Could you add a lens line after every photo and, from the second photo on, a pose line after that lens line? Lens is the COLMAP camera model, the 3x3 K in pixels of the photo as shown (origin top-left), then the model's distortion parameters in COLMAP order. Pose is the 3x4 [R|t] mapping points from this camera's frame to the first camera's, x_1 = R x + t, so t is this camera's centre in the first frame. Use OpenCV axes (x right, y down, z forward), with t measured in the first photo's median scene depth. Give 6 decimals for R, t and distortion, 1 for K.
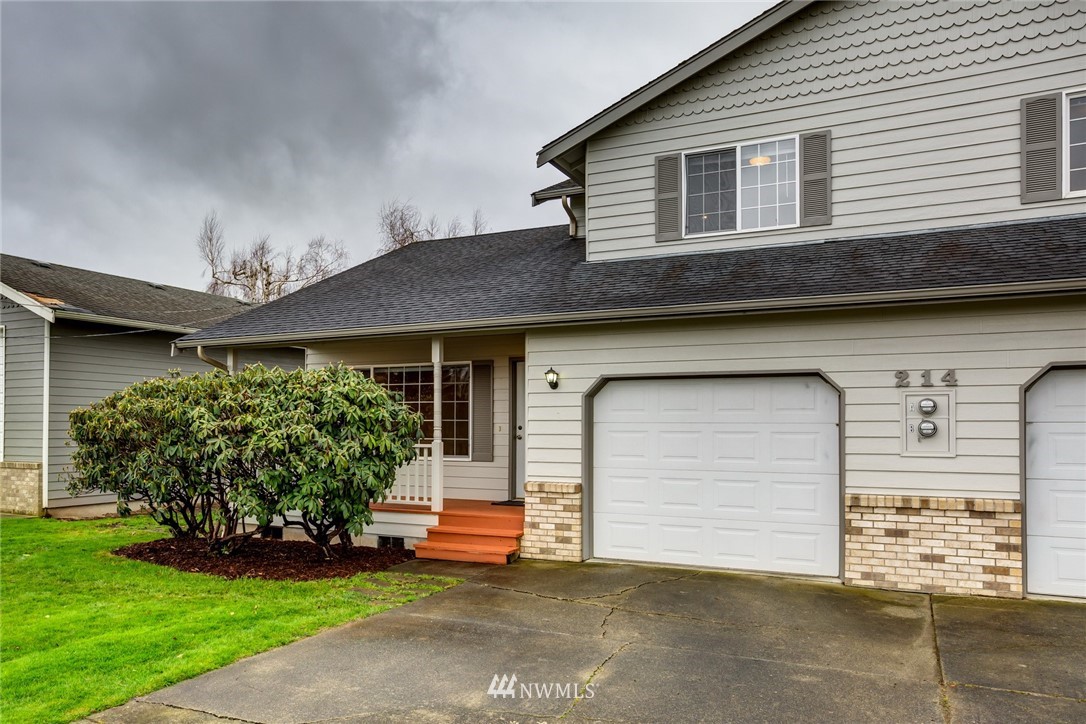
lens RADIAL K [[794.9, 0, 482.8], [0, 794.9, 408.0], [0, 0, 1]] dist [-0.012283, 0.035272]
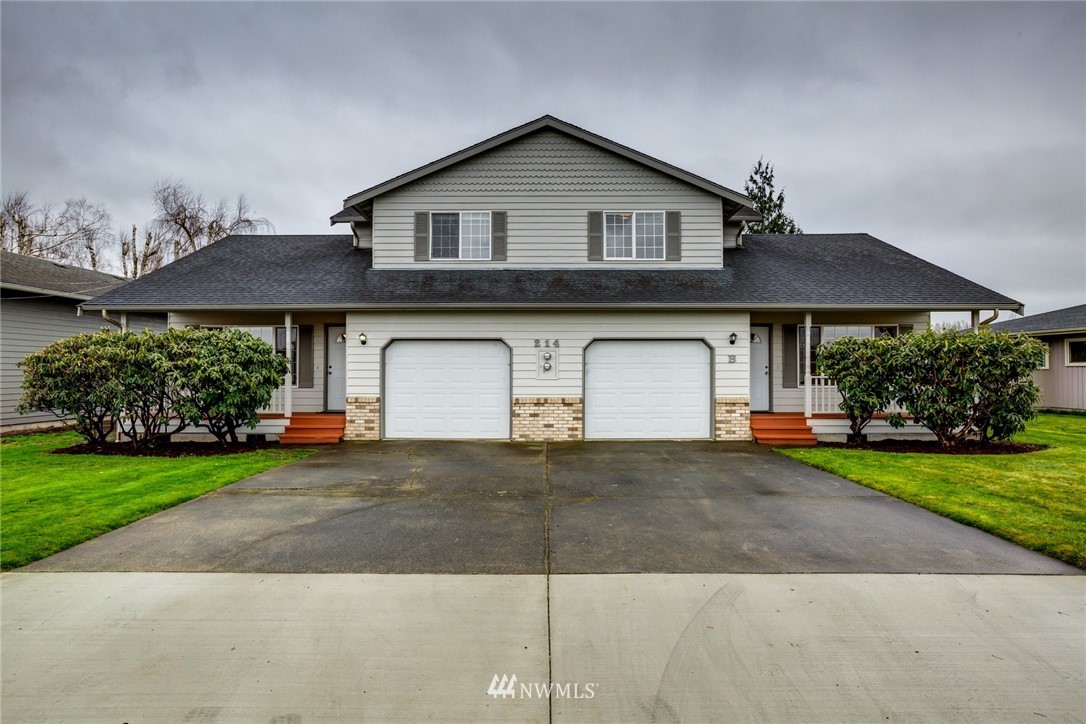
lens RADIAL K [[657.4, 0, 546.4], [0, 657.4, 360.4], [0, 0, 1]] dist [-0.020862, -0.000420]
pose [[0.883873, 0.004757, 0.467703, -0.237908], [-0.008821, 0.999940, 0.006499, -0.001808], [-0.467644, -0.009870, 0.883862, -0.493254]]
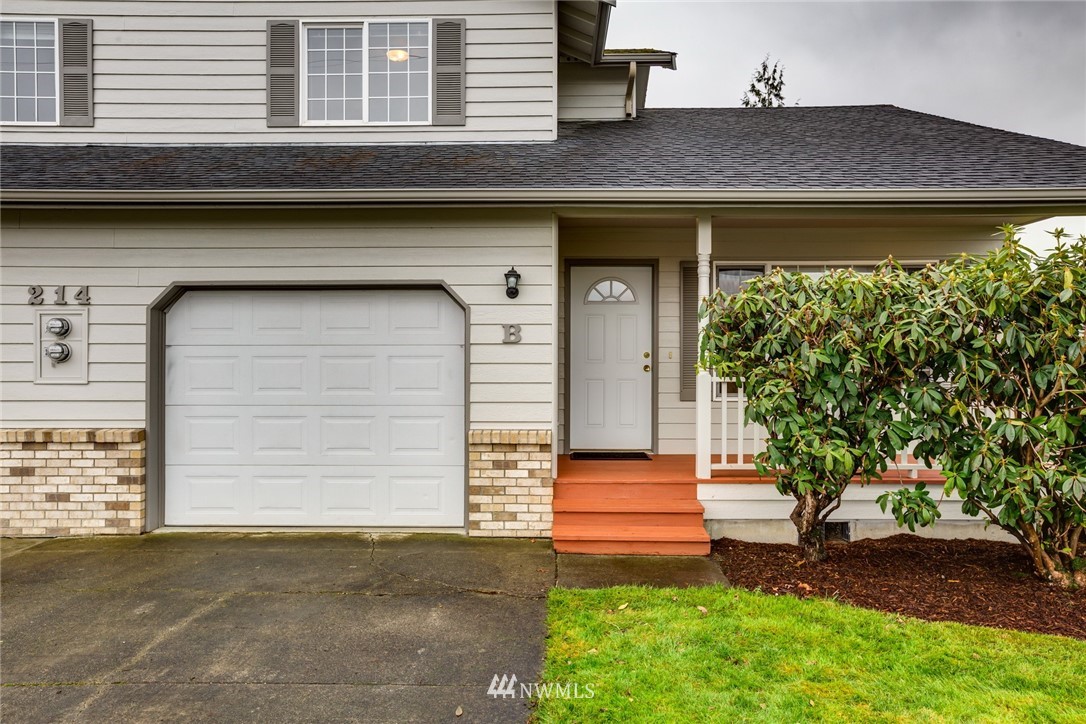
lens RADIAL K [[762.1, 0, 544.7], [0, 762.1, 359.5], [0, 0, 1]] dist [-0.007795, 0.013815]
pose [[0.891268, -0.000438, 0.453476, 0.554128], [-0.009782, 0.999748, 0.020192, 0.010001], [-0.453371, -0.022432, 0.891040, -0.002958]]
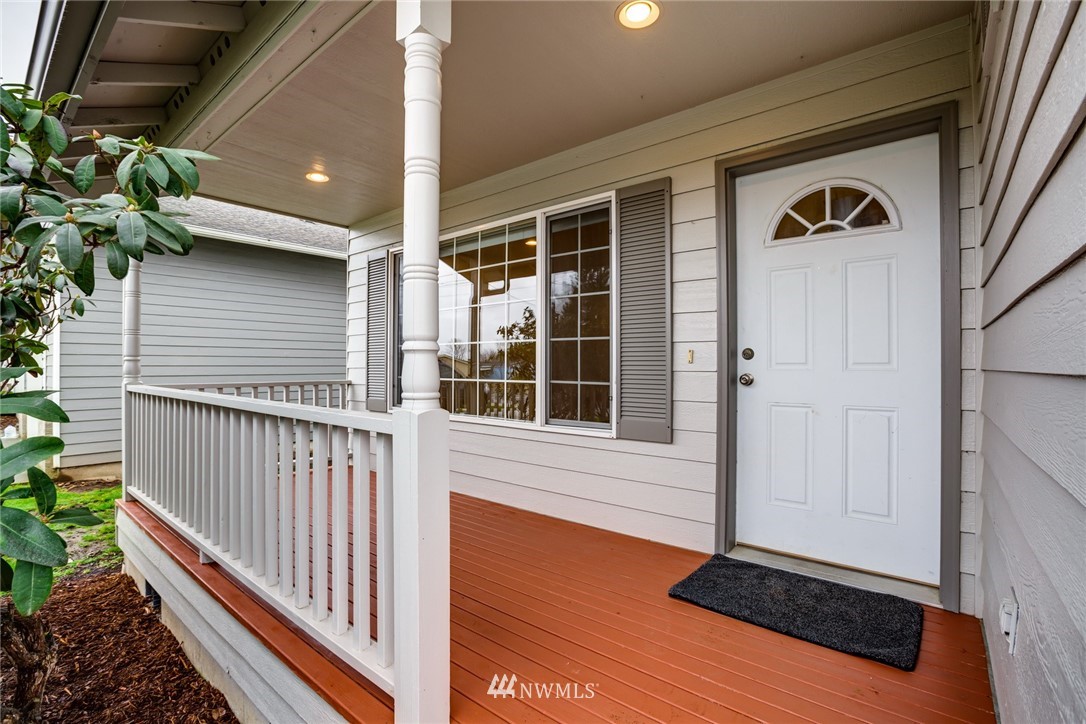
lens RADIAL K [[485.0, 0, 542.1], [0, 485.0, 362.9], [0, 0, 1]] dist [-0.036870, -0.000408]
pose [[0.978545, -0.003945, -0.205996, -0.000366], [0.007018, 0.999875, 0.014189, 0.031344], [0.205914, -0.015330, 0.978450, 0.950738]]
